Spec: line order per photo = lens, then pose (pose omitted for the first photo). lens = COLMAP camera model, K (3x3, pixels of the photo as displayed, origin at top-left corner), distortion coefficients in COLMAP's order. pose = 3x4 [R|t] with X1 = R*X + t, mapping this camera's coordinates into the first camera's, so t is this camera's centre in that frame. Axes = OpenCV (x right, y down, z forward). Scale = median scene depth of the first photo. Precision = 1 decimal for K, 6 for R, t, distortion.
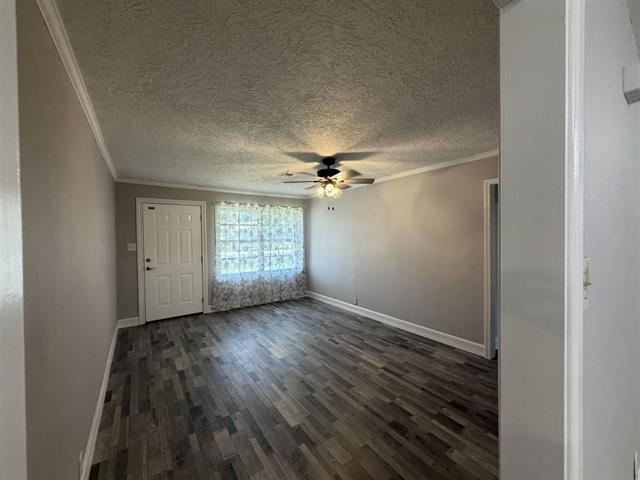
lens RADIAL K [[255.1, 0, 318.5], [0, 255.1, 237.6], [0, 0, 1]] dist [-0.000460, 0.000068]
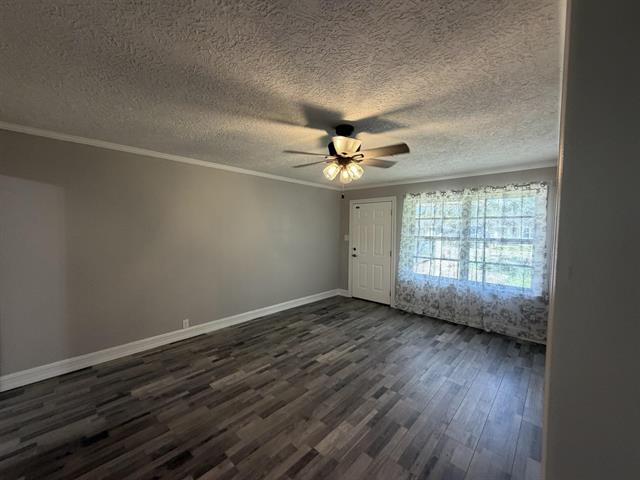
lens RADIAL K [[255.1, 0, 318.5], [0, 255.1, 237.6], [0, 0, 1]] dist [-0.000460, 0.000068]
pose [[0.195505, 0.046742, -0.979588, 0.557286], [-0.022834, 0.998810, 0.043102, -0.019235], [0.980437, 0.013941, 0.196340, 0.593024]]
